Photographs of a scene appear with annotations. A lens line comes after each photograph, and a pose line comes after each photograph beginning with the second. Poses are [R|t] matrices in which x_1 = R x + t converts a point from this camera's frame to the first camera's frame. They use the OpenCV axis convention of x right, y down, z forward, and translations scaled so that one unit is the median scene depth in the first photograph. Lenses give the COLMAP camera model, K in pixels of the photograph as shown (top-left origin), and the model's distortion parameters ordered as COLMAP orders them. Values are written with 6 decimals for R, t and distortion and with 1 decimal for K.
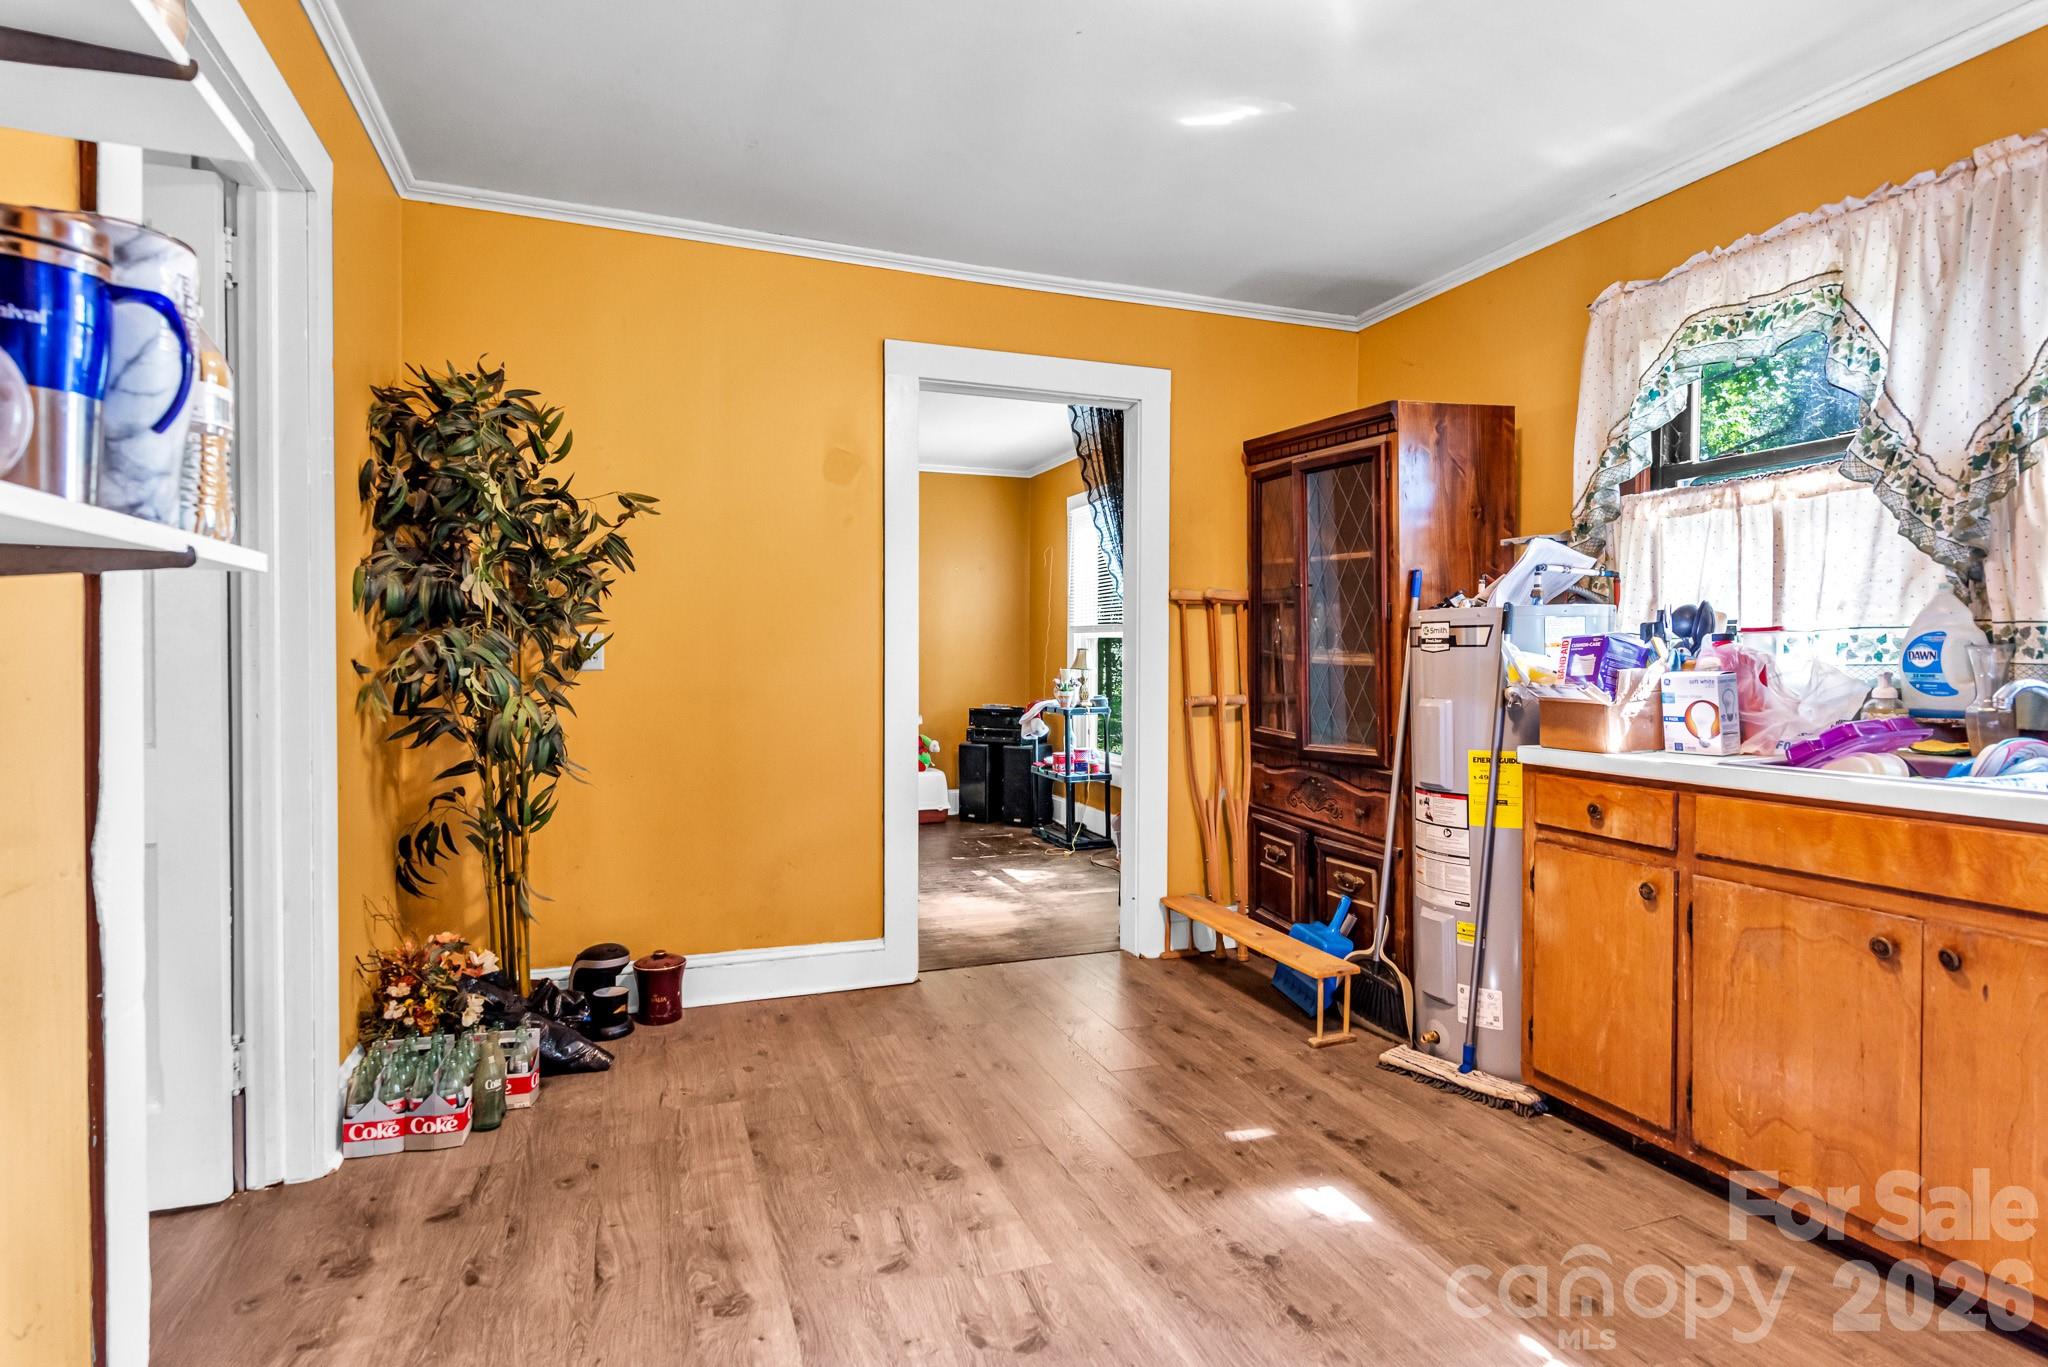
lens RADIAL K [[1035.1, 0, 1021.6], [0, 1035.1, 678.0], [0, 0, 1]] dist [0.001575, -0.001877]
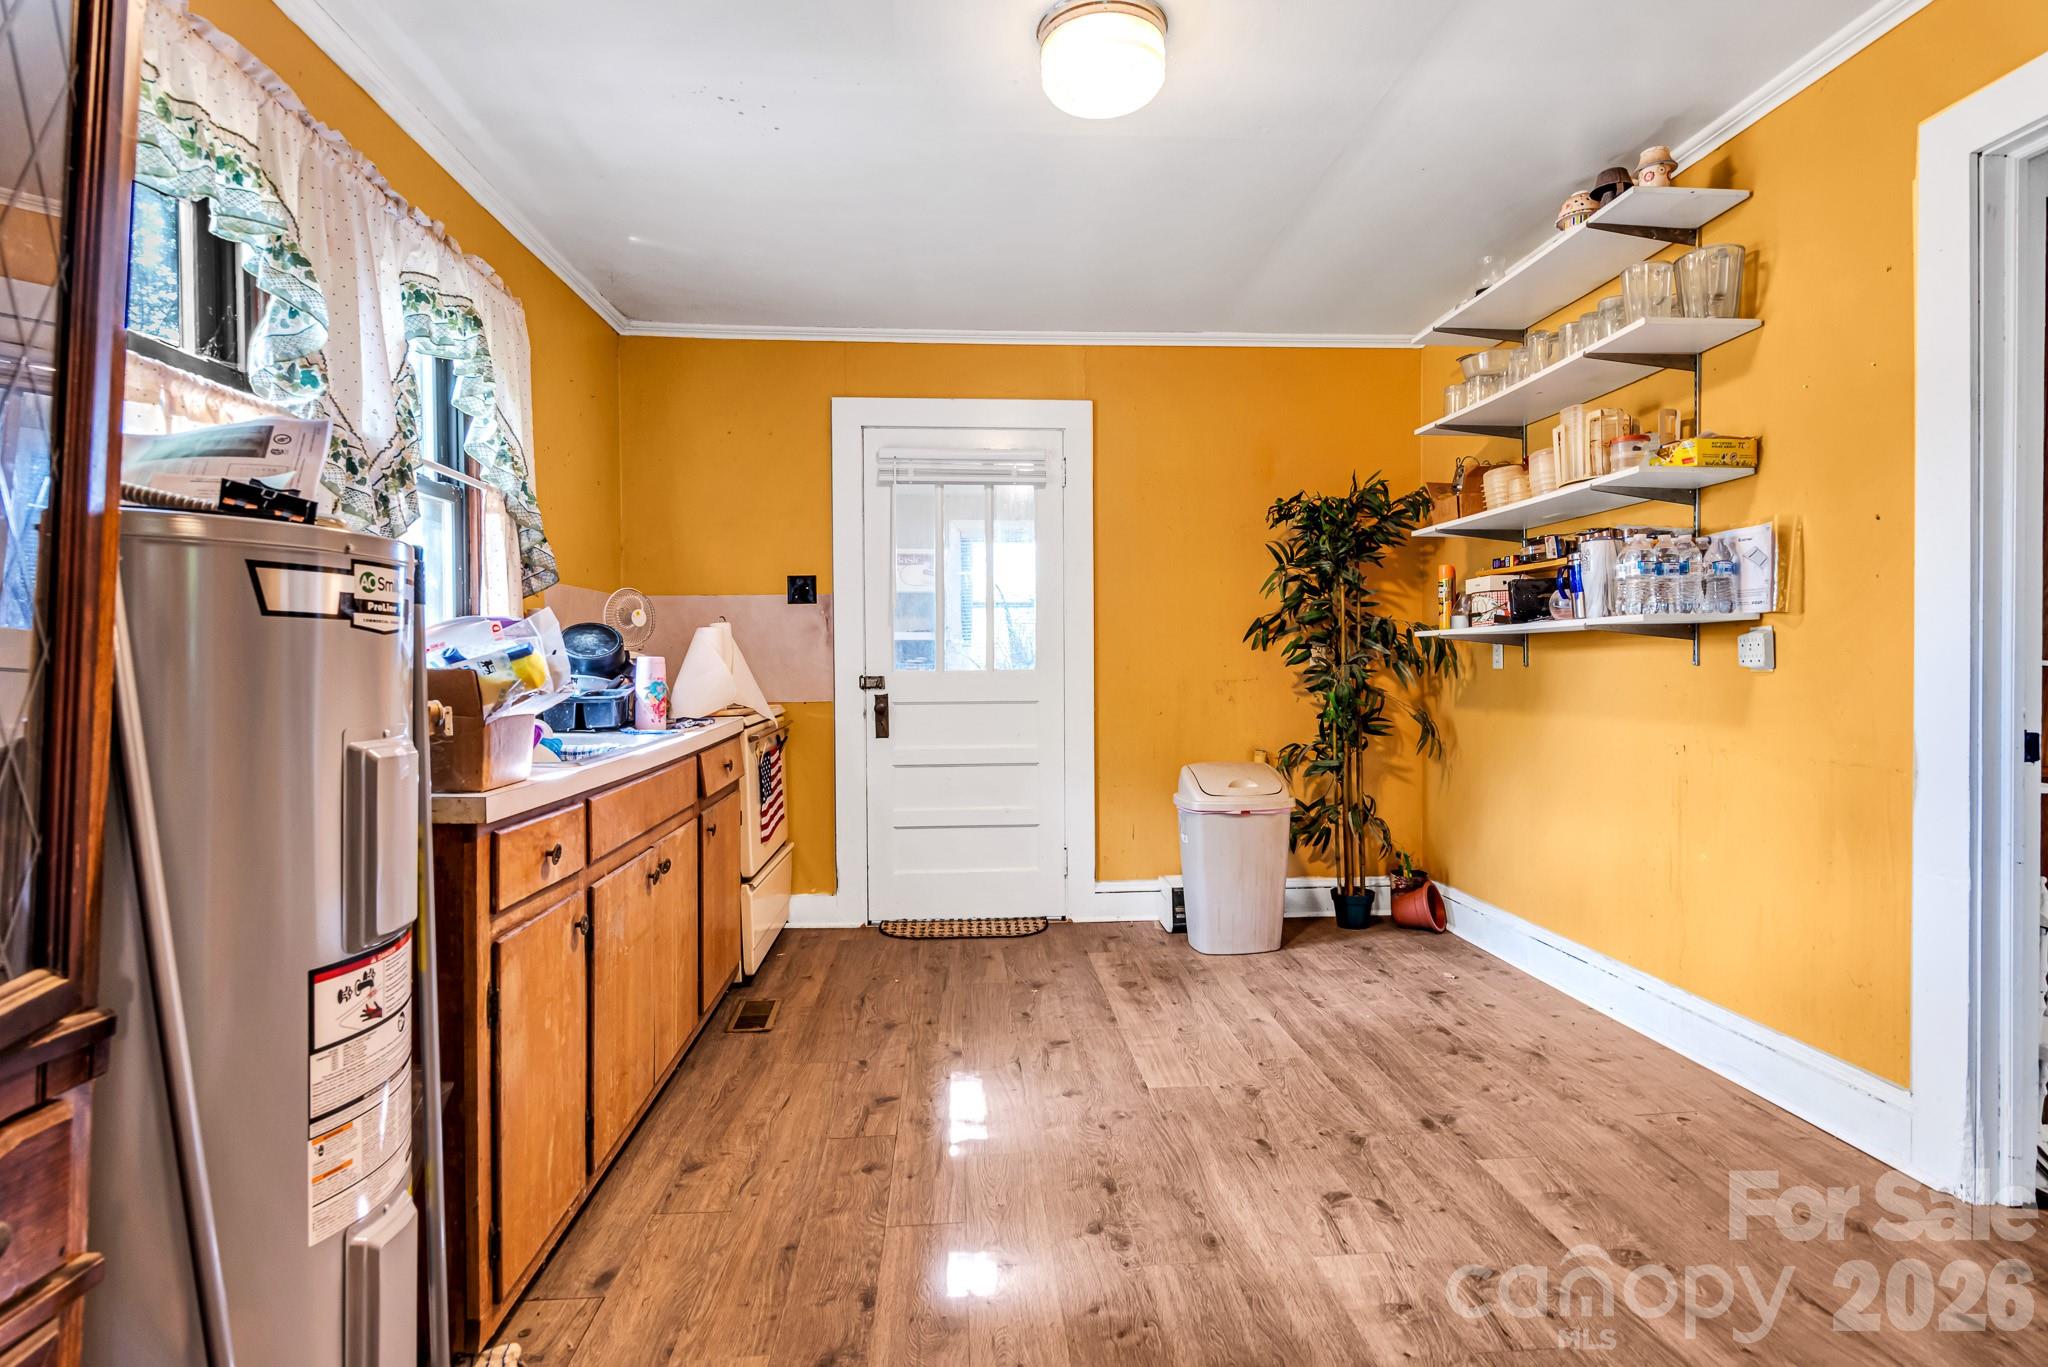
lens RADIAL K [[1035.1, 0, 1021.6], [0, 1035.1, 678.0], [0, 0, 1]] dist [0.001575, -0.001877]
pose [[-0.957474, -0.003457, 0.288499, 0.009837], [0.006099, 0.999462, 0.032217, -0.019891], [-0.288455, 0.032607, -0.956938, 1.453389]]
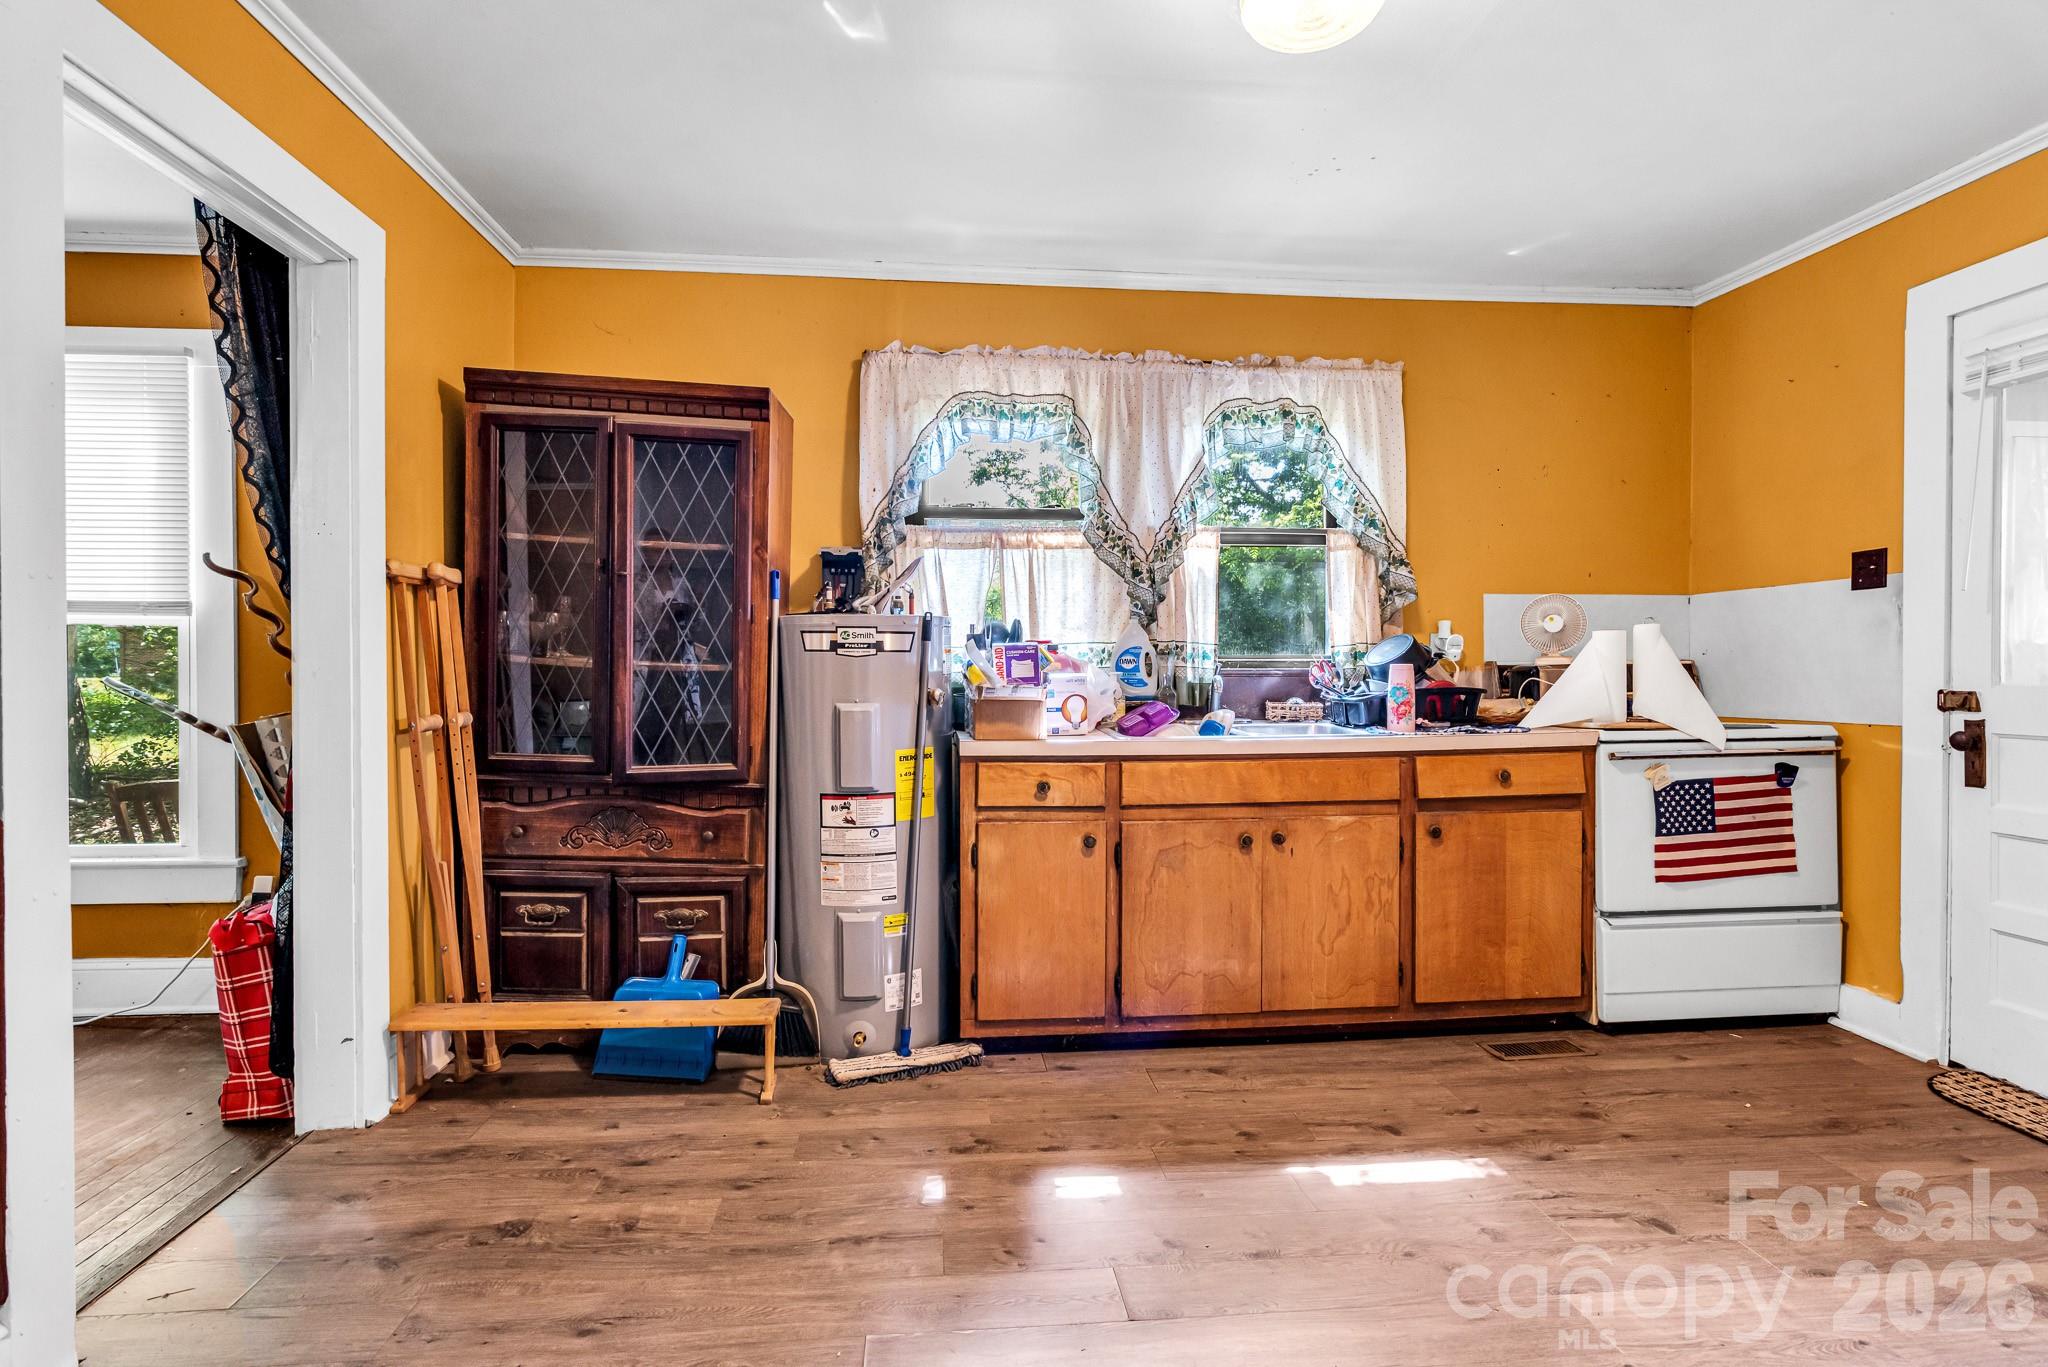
lens RADIAL K [[1035.1, 0, 1021.6], [0, 1035.1, 678.0], [0, 0, 1]] dist [0.001575, -0.001877]
pose [[0.260306, -0.013237, 0.965435, -0.575668], [0.016868, 0.999816, 0.009161, -0.011678], [-0.965379, 0.013900, 0.260481, 0.629310]]
